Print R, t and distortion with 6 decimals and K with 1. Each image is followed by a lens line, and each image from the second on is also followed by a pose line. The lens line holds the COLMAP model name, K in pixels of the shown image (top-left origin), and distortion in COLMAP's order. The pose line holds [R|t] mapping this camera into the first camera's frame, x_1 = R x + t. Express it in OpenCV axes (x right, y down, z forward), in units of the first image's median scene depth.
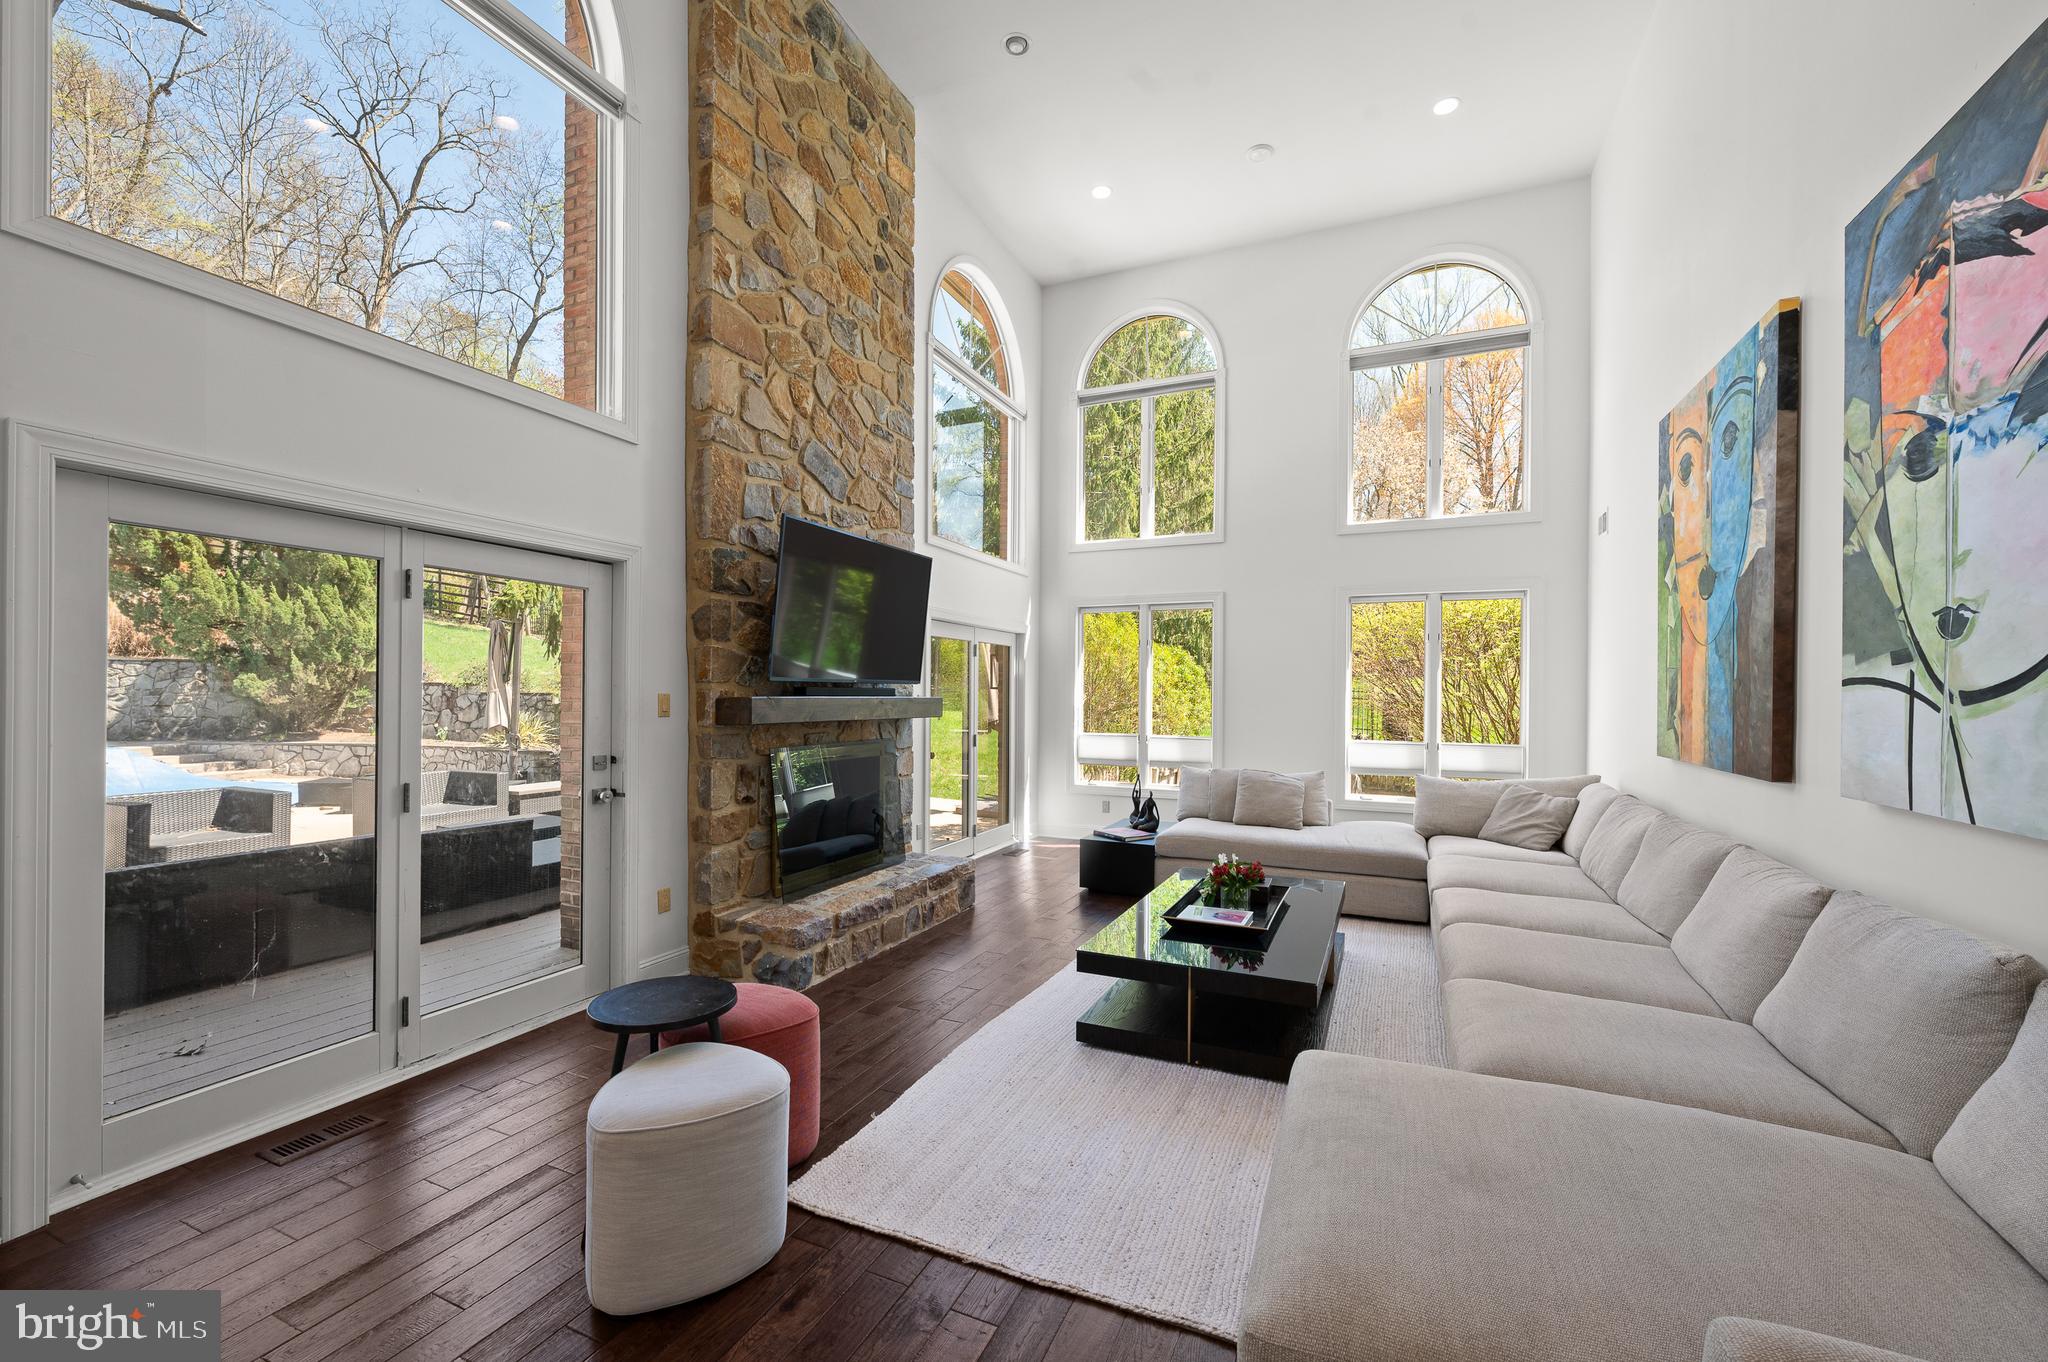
lens RADIAL K [[824.5, 0, 1017.9], [0, 824.5, 698.5], [0, 0, 1]] dist [-0.001472, 0.000318]
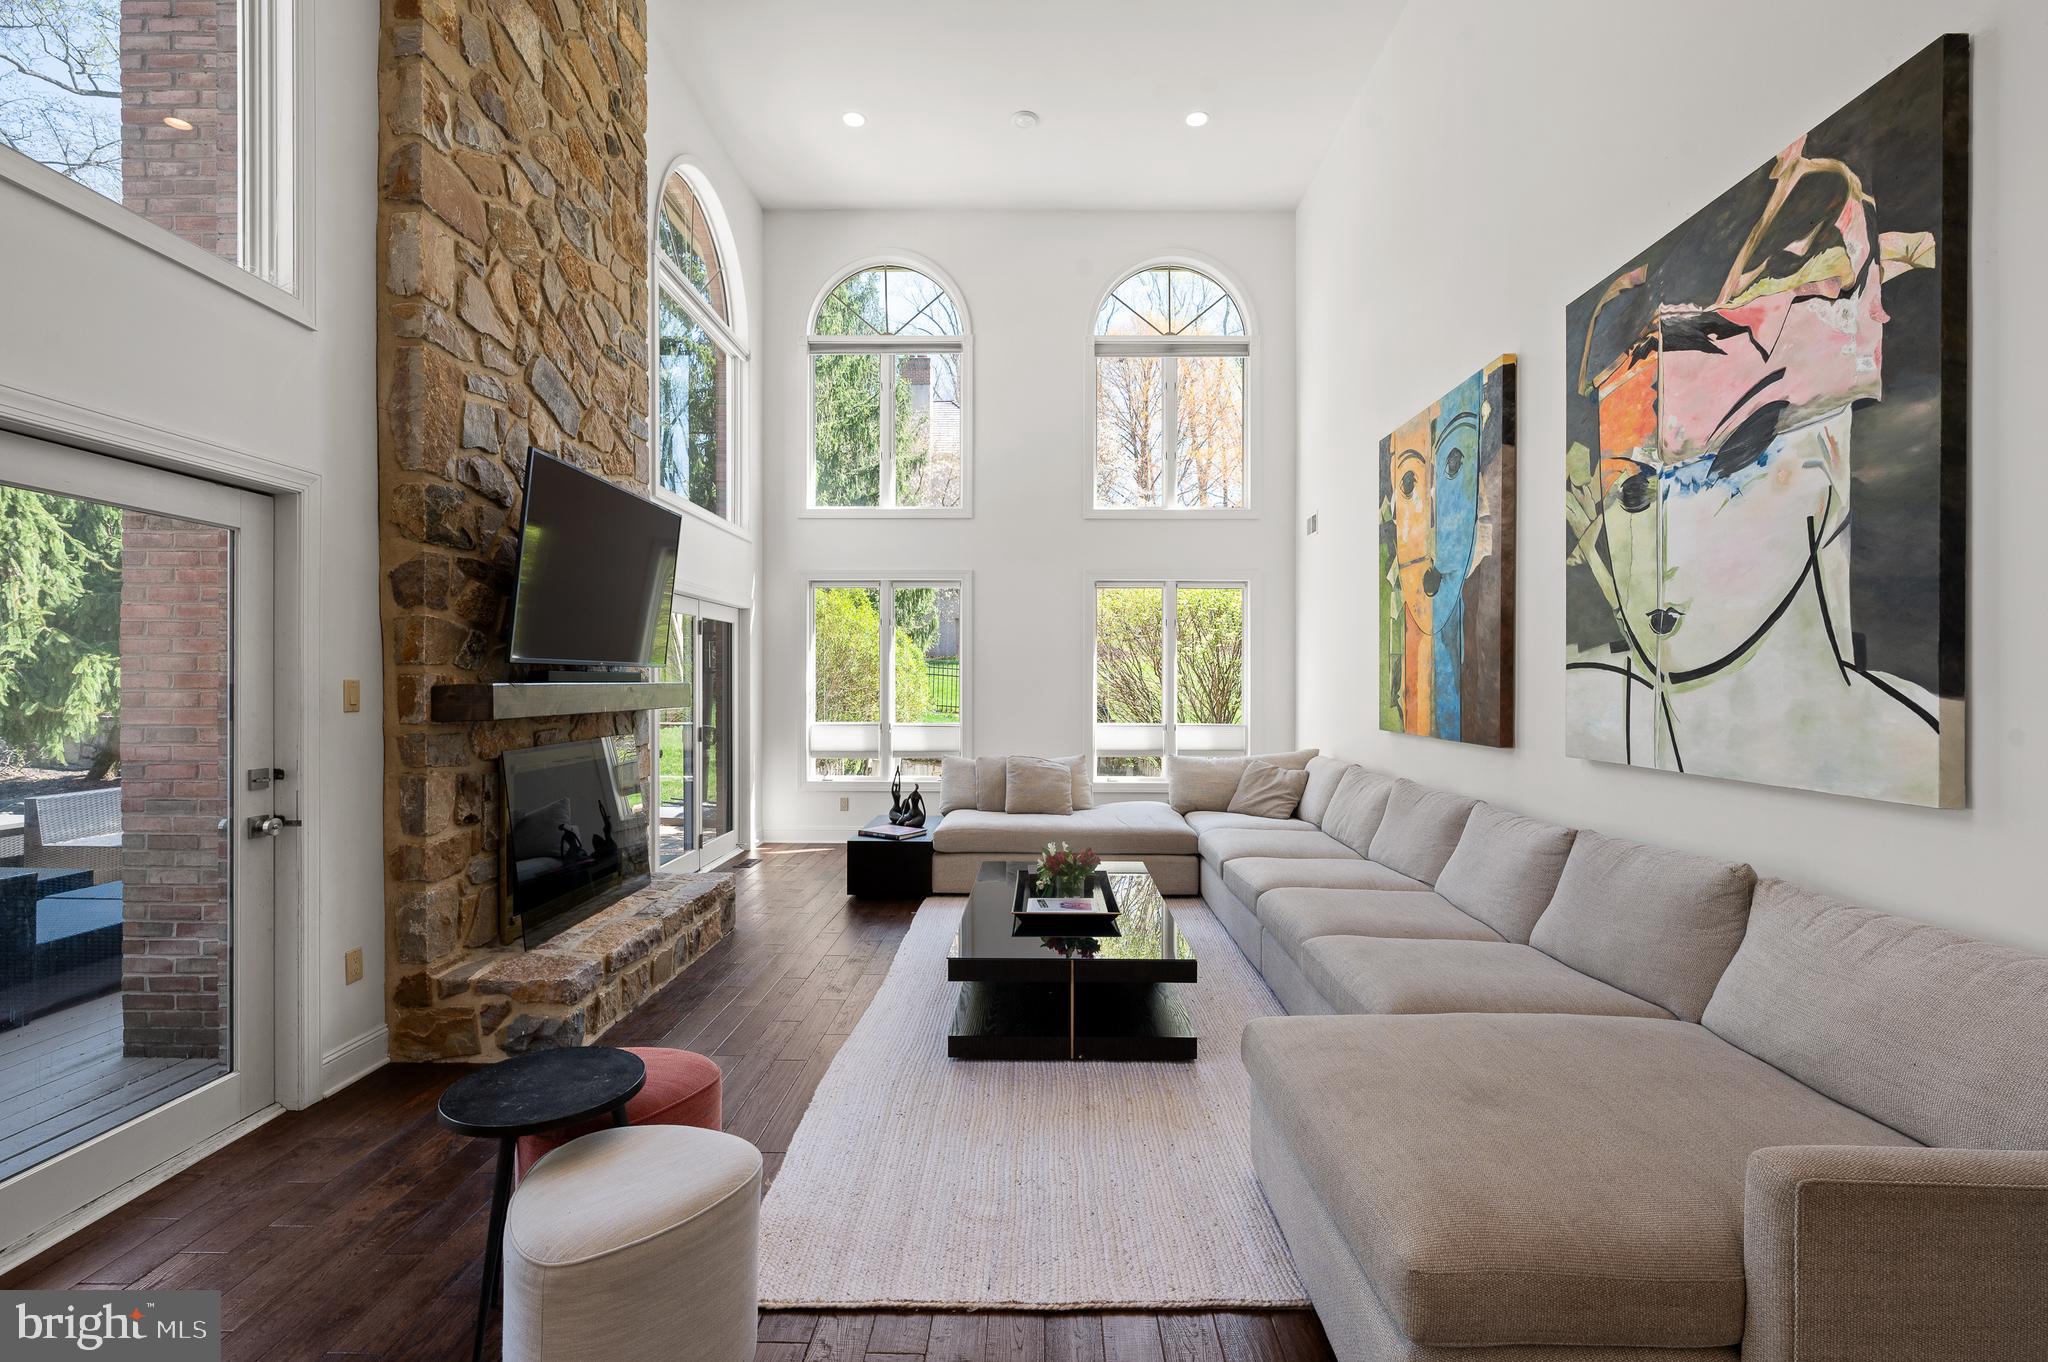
lens RADIAL K [[902.4, 0, 1028.5], [0, 902.4, 685.8], [0, 0, 1]] dist [-0.001000, -0.000074]
pose [[0.917829, -0.007271, 0.396910, -0.191842], [0.006369, 0.999973, 0.003592, -0.000062], [-0.396925, -0.000769, 0.917851, 0.036036]]
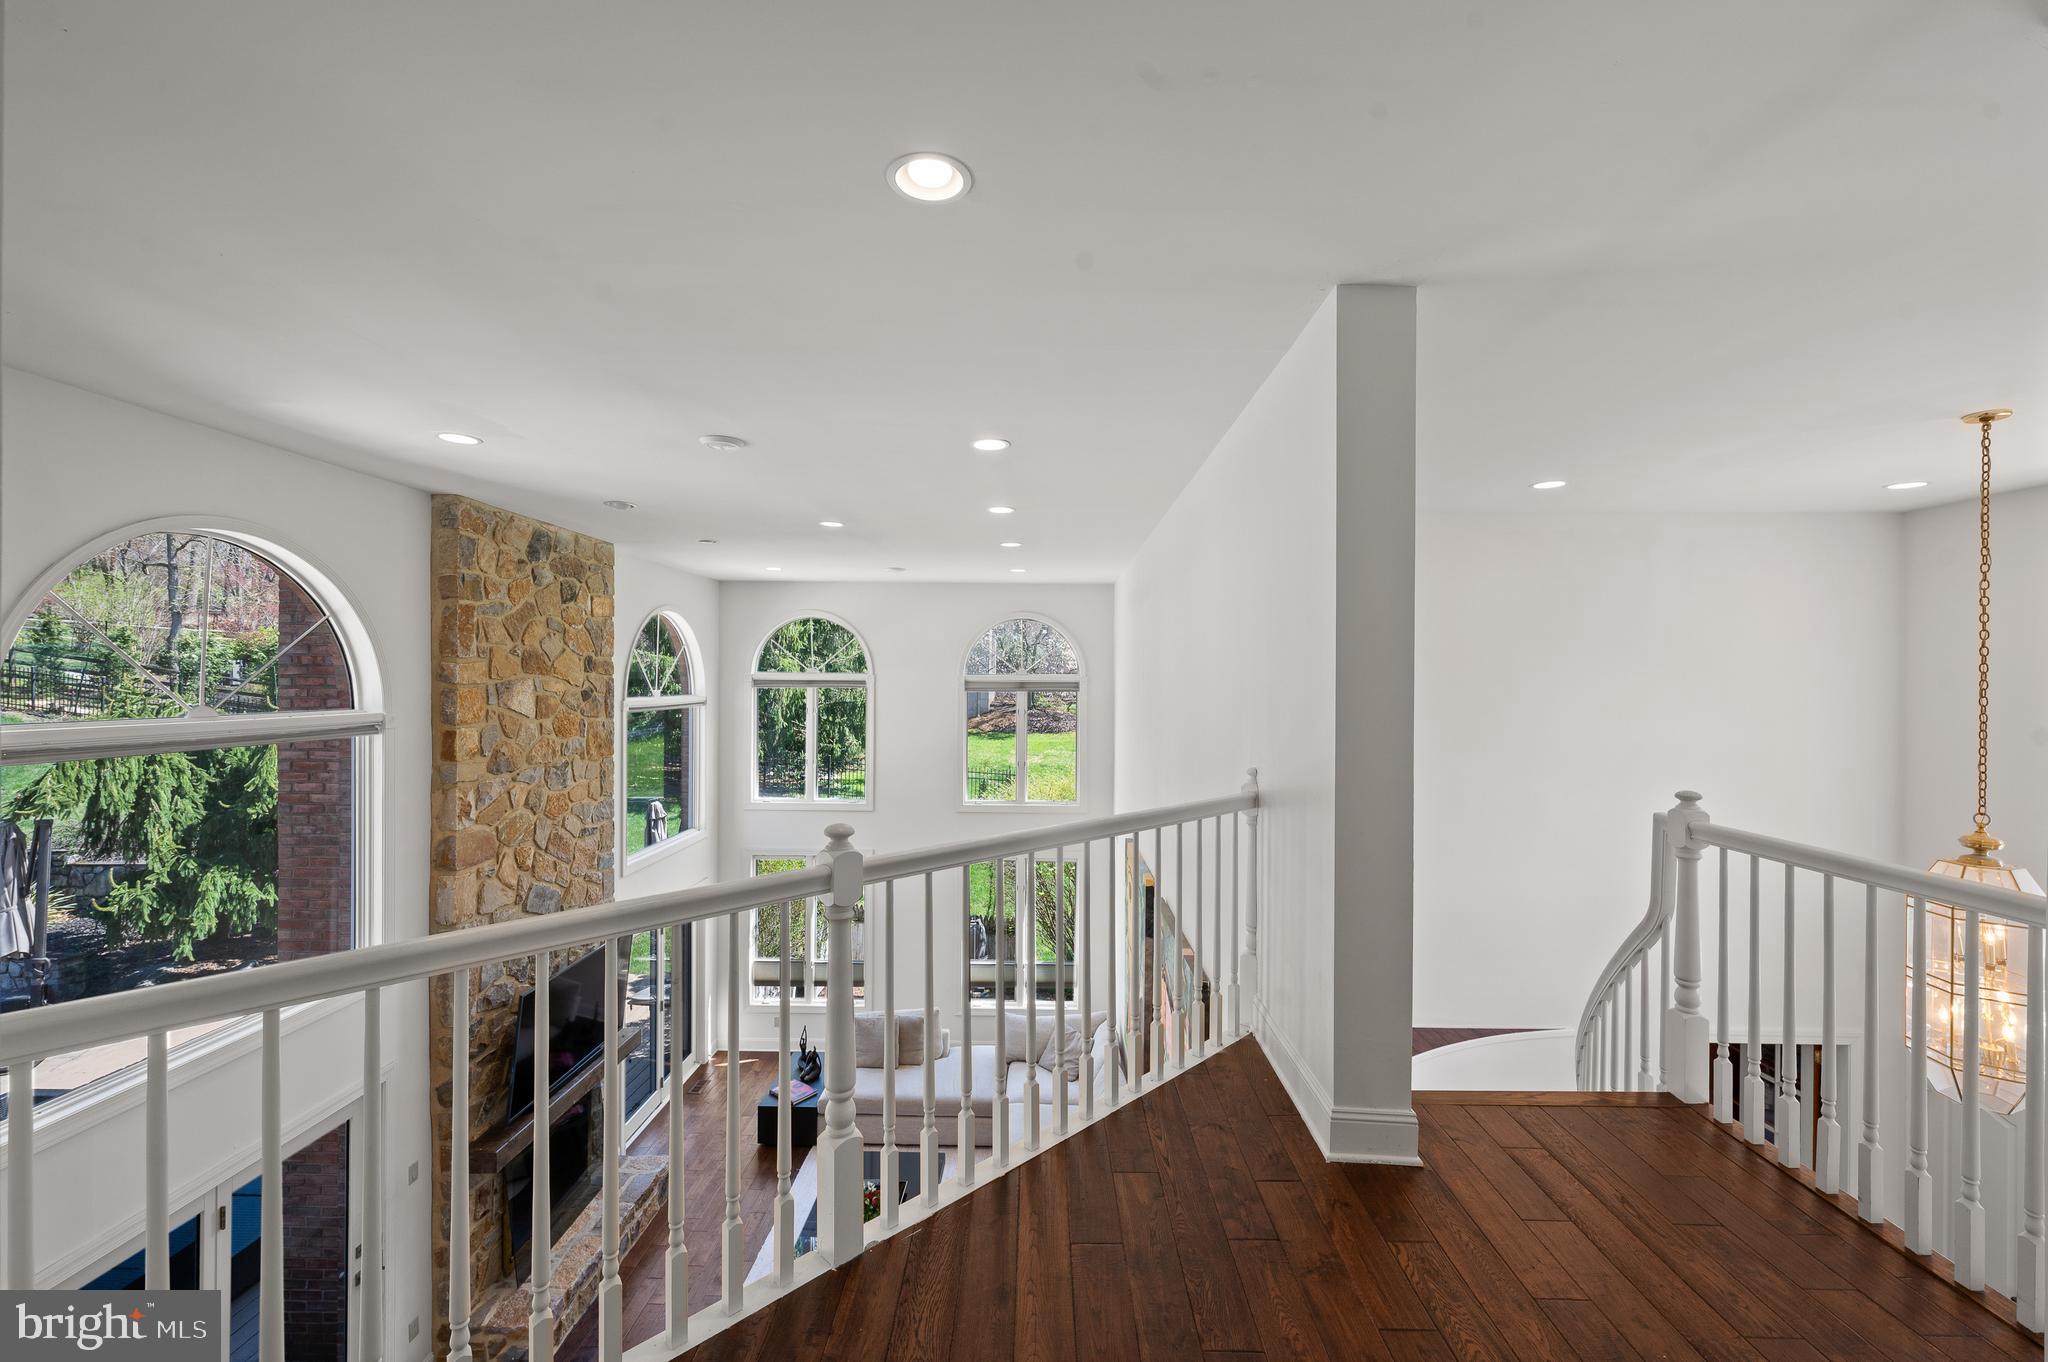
lens RADIAL K [[824.5, 0, 1030.8], [0, 824.5, 679.8], [0, 0, 1]] dist [-0.001472, 0.000318]
pose [[0.917566, -0.003046, 0.397572, -0.062173], [0.005436, 0.999973, -0.004885, -0.705578], [-0.397546, 0.006644, 0.917558, -0.508206]]
